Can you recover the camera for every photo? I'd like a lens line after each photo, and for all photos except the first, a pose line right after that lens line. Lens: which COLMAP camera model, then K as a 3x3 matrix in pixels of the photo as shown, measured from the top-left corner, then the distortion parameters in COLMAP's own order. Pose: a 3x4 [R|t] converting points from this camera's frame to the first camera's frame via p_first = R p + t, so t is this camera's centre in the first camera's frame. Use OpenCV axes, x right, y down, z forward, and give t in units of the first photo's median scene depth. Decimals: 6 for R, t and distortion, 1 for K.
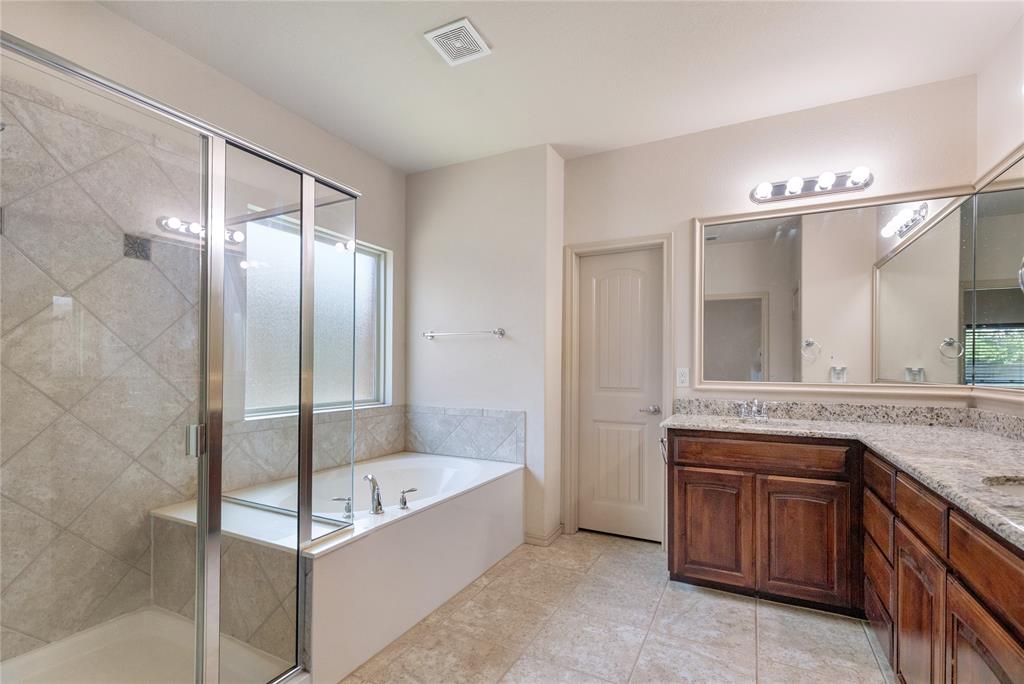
lens RADIAL K [[476.0, 0, 513.2], [0, 476.0, 349.4], [0, 0, 1]] dist [0.002774, -0.000139]
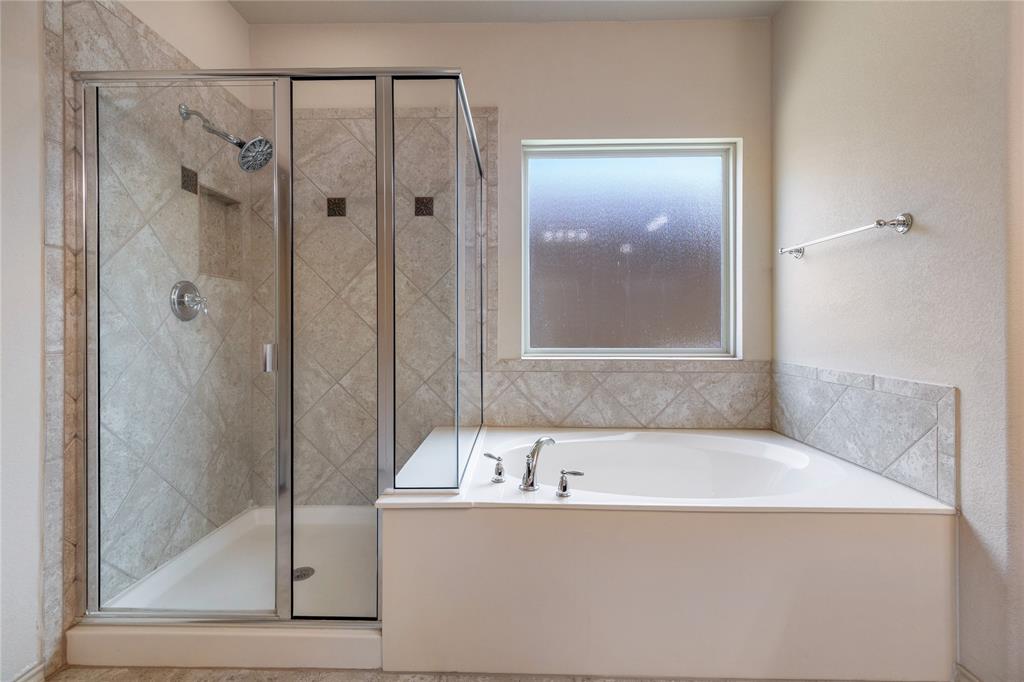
lens RADIAL K [[466.5, 0, 511.6], [0, 466.5, 322.9], [0, 0, 1]] dist [0.002445, -0.000416]
pose [[0.428387, -0.010795, -0.903531, 0.241500], [0.035668, 0.999351, 0.004971, 0.053638], [0.902891, -0.034357, 0.428495, 0.448196]]
